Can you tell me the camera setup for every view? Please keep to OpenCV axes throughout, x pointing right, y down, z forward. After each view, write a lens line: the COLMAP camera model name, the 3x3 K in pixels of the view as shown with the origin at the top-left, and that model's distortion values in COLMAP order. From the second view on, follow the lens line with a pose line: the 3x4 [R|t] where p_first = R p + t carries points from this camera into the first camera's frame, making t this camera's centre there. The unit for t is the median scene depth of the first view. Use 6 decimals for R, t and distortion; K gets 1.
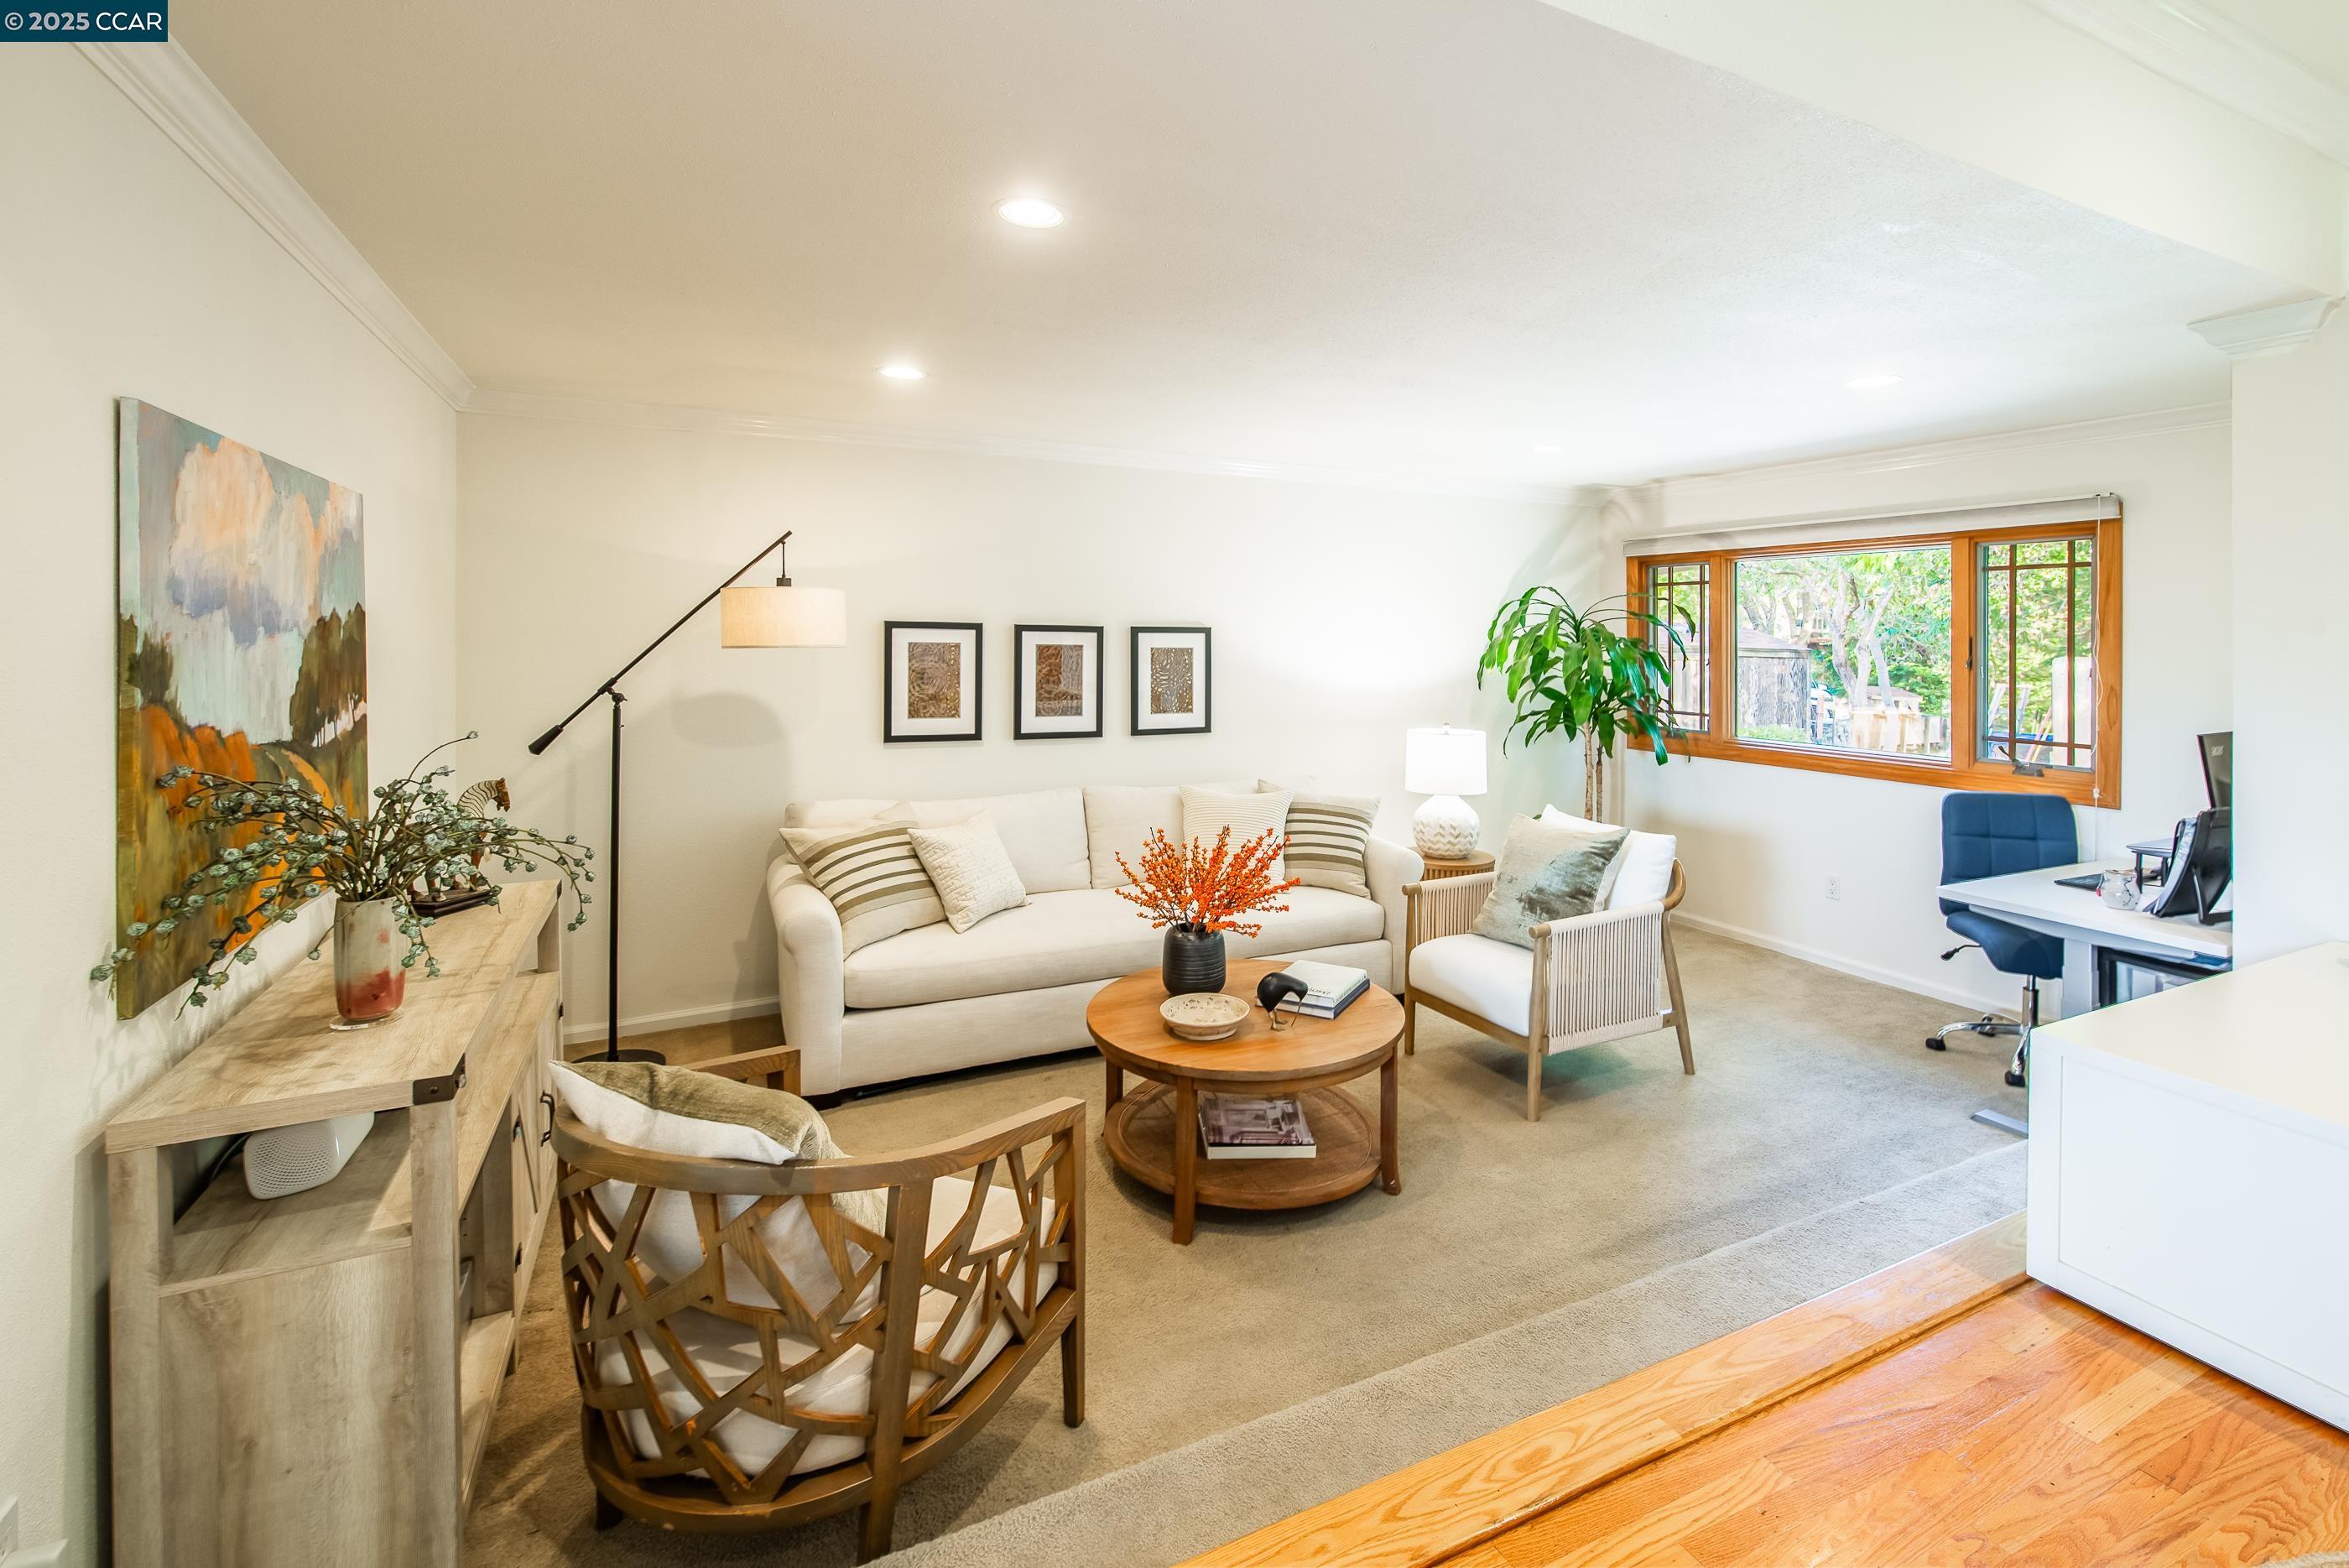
lens RADIAL K [[1071.0, 0, 1241.5], [0, 1071.0, 647.0], [0, 0, 1]] dist [0.001377, 0.000059]
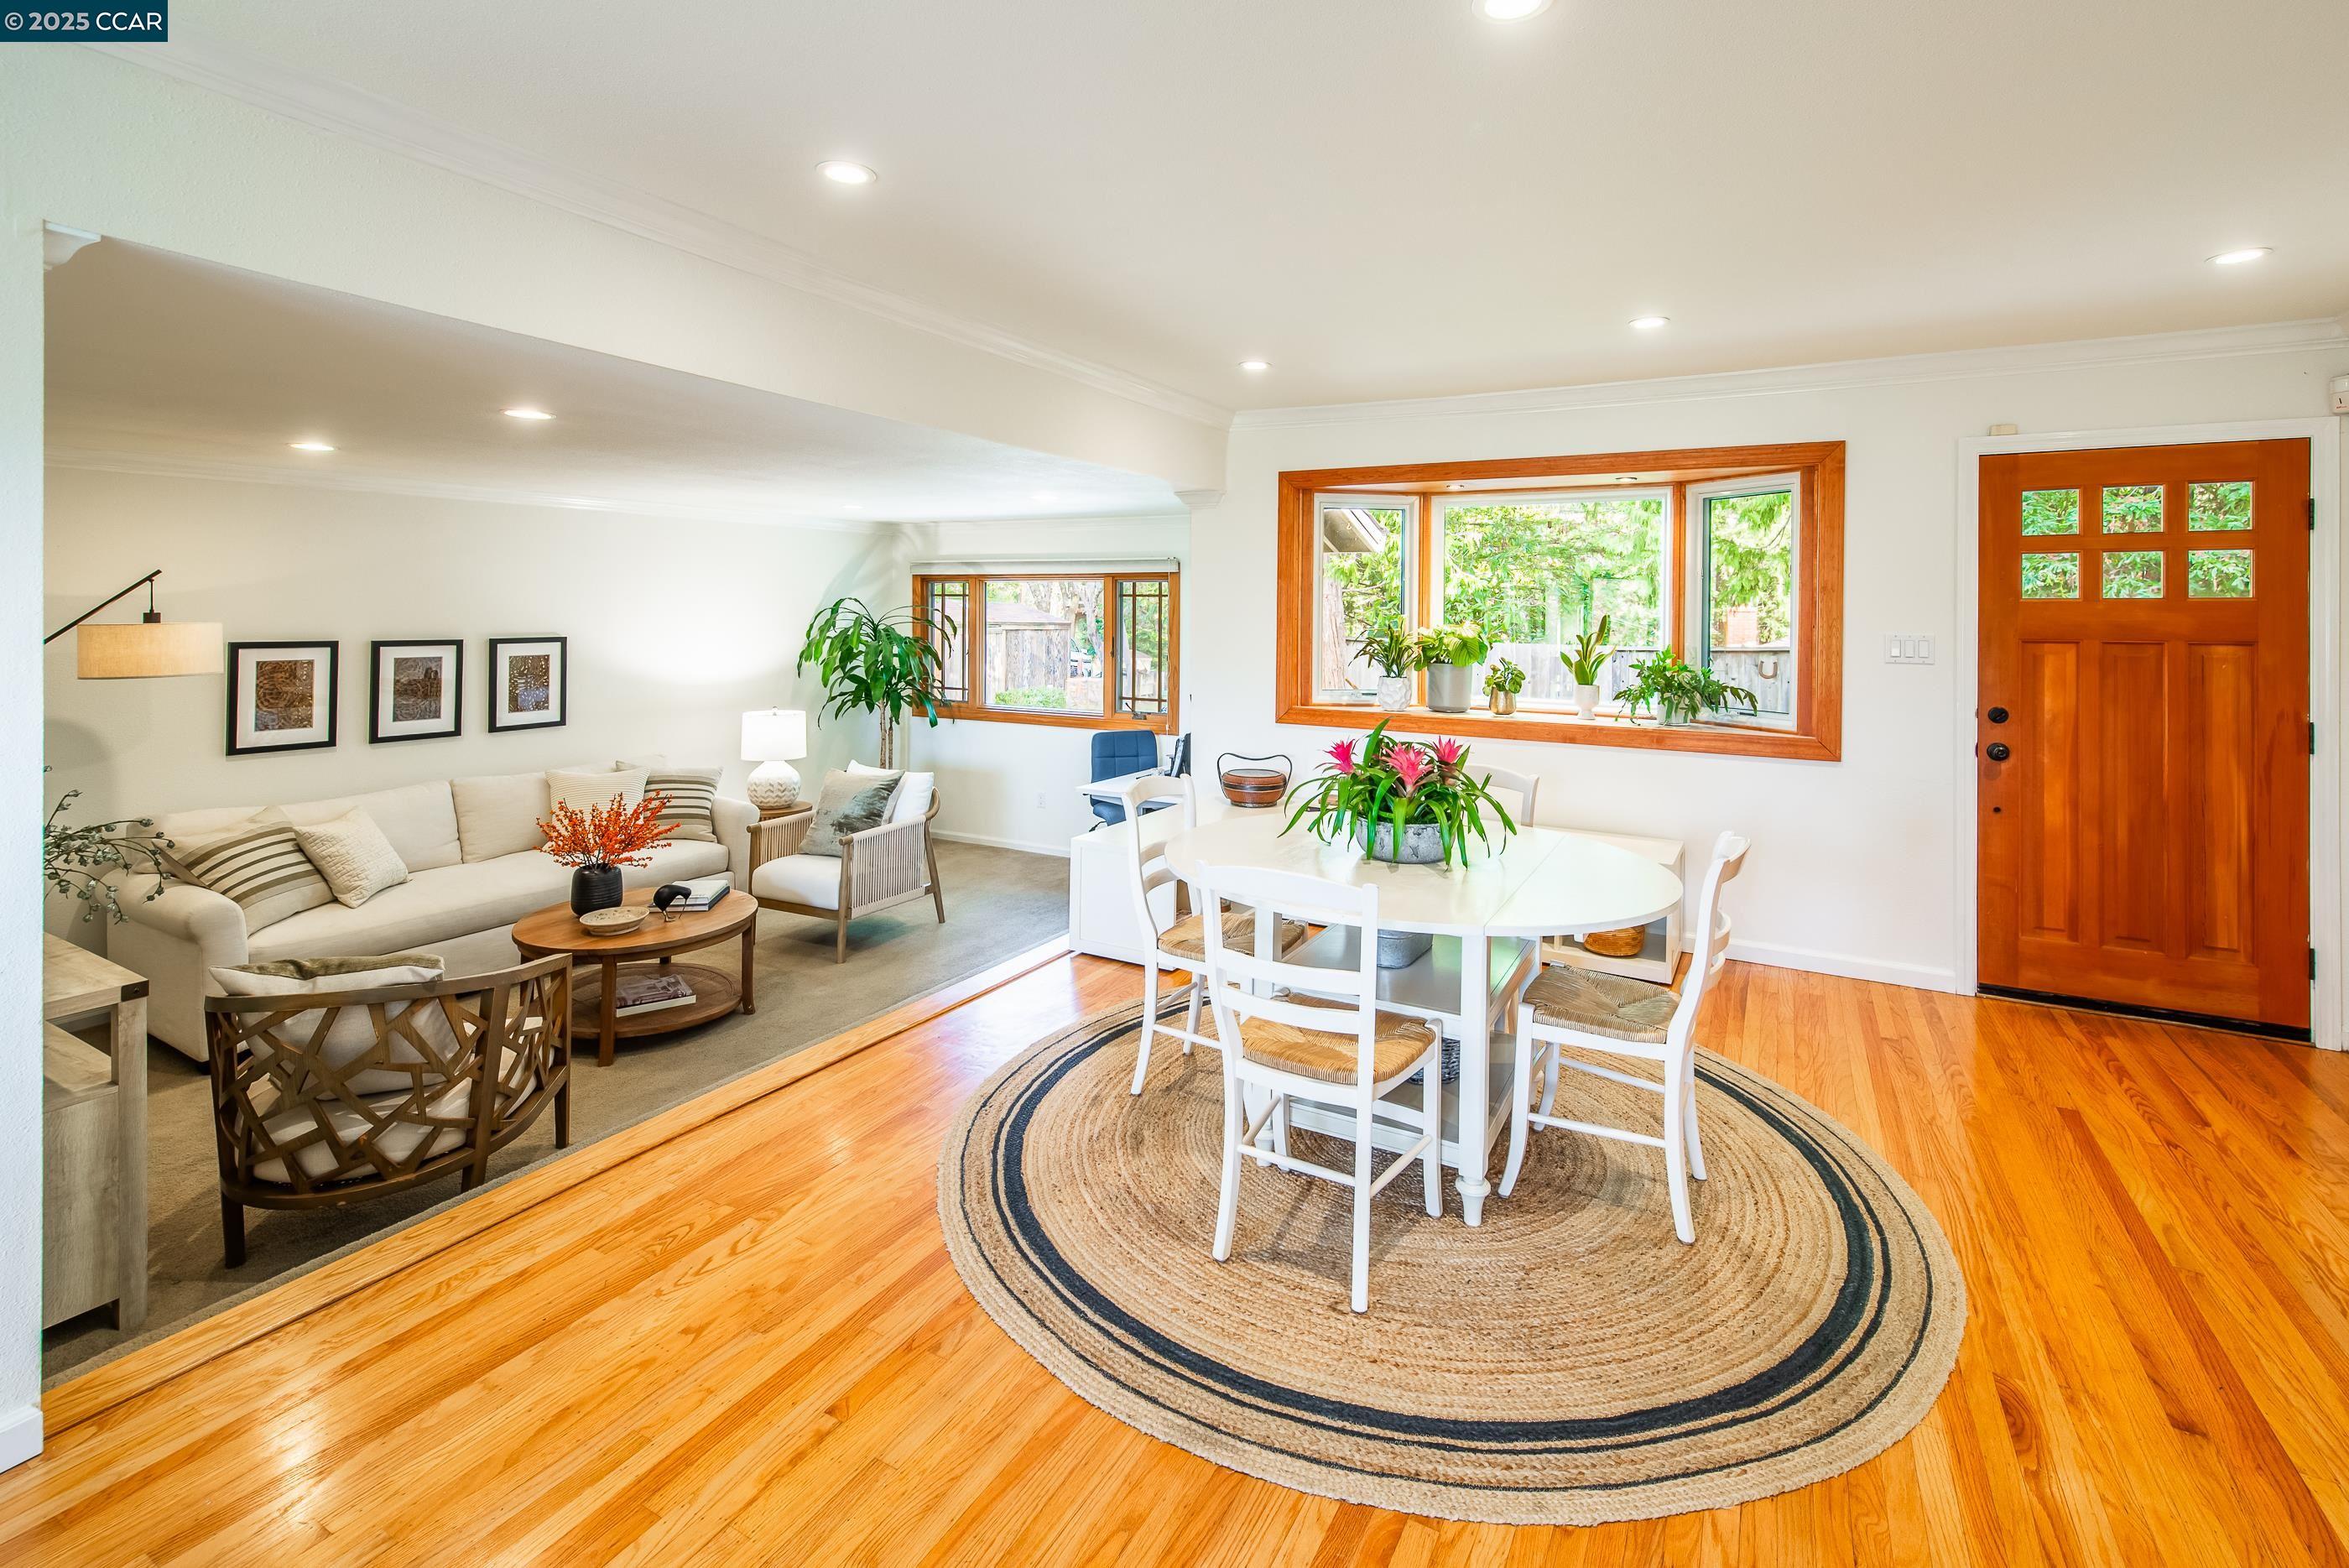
lens RADIAL K [[1063.7, 0, 1213.3], [0, 1063.7, 584.0], [0, 0, 1]] dist [-0.000178, -0.000296]
pose [[0.823766, 0.009238, 0.566854, -0.131963], [0.004697, 0.999722, -0.023118, -0.057284], [-0.566910, 0.021706, 0.823494, -0.477418]]
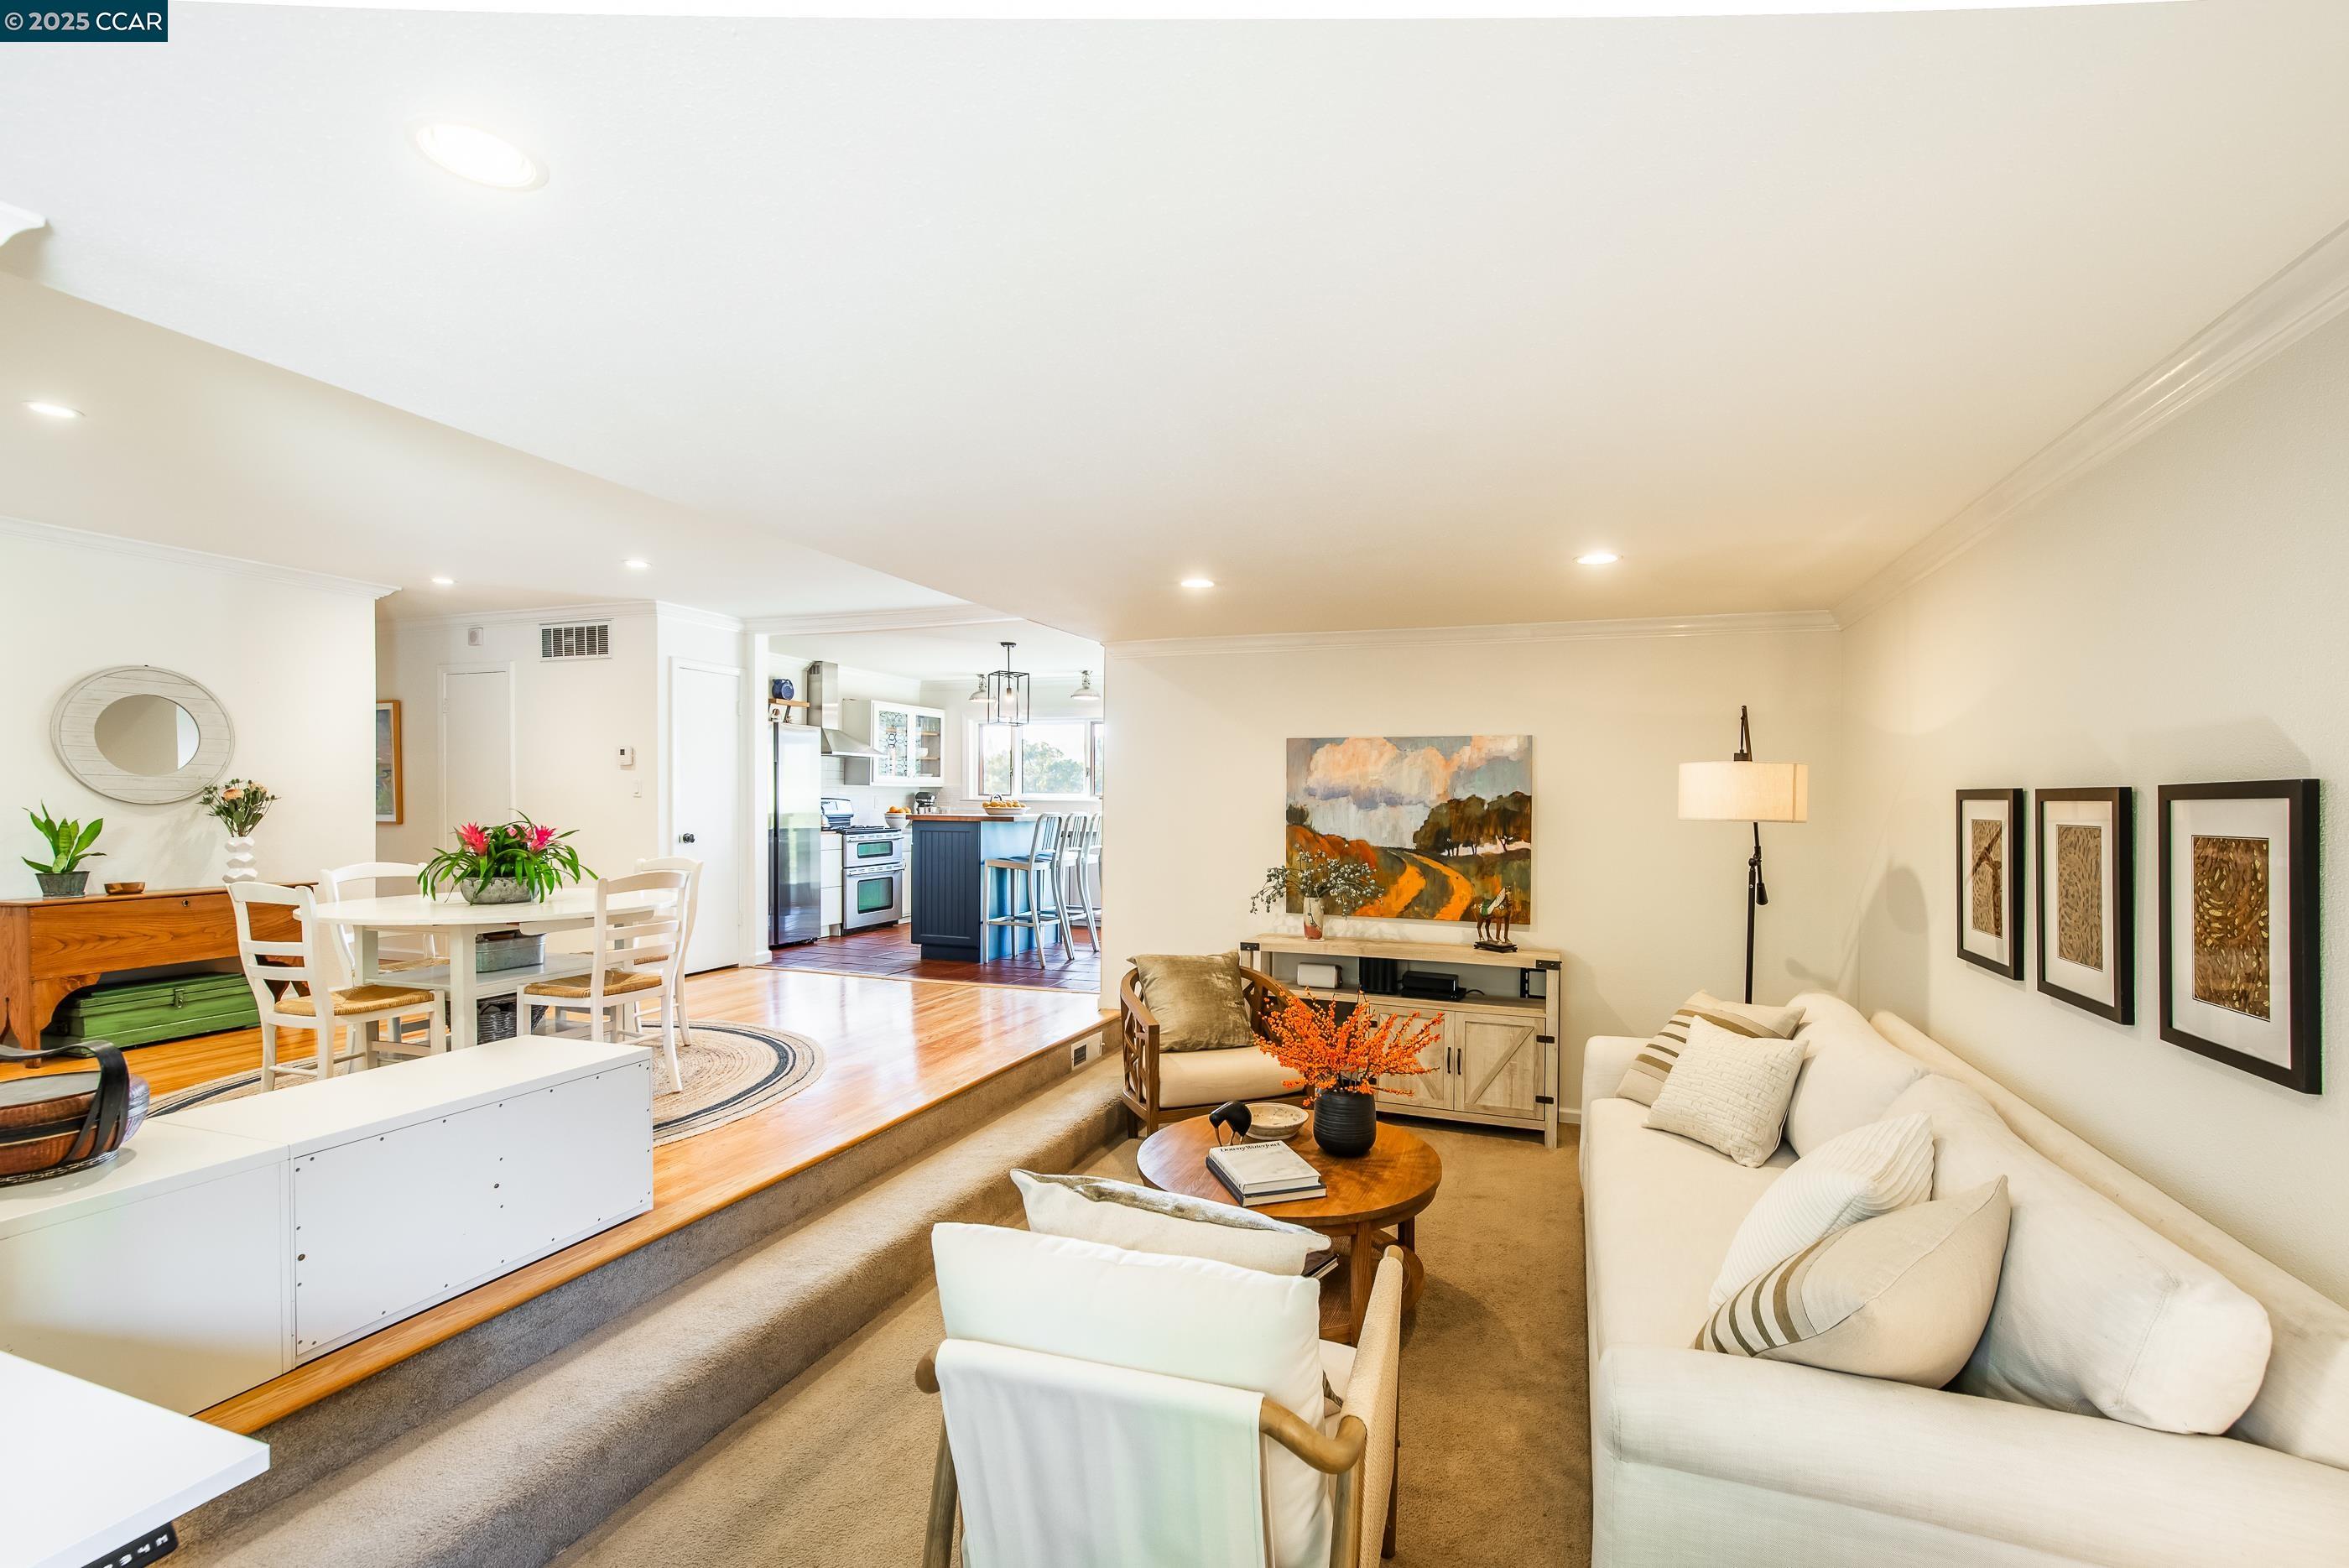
lens RADIAL K [[1009.9, 0, 1174.5], [0, 1009.9, 784.0], [0, 0, 1]] dist [0.023333, 0.000004]
pose [[-0.743577, -0.028370, -0.668049, 0.561543], [-0.021281, 0.999597, -0.018764, -0.003745], [0.668312, 0.000264, -0.743881, 1.234148]]
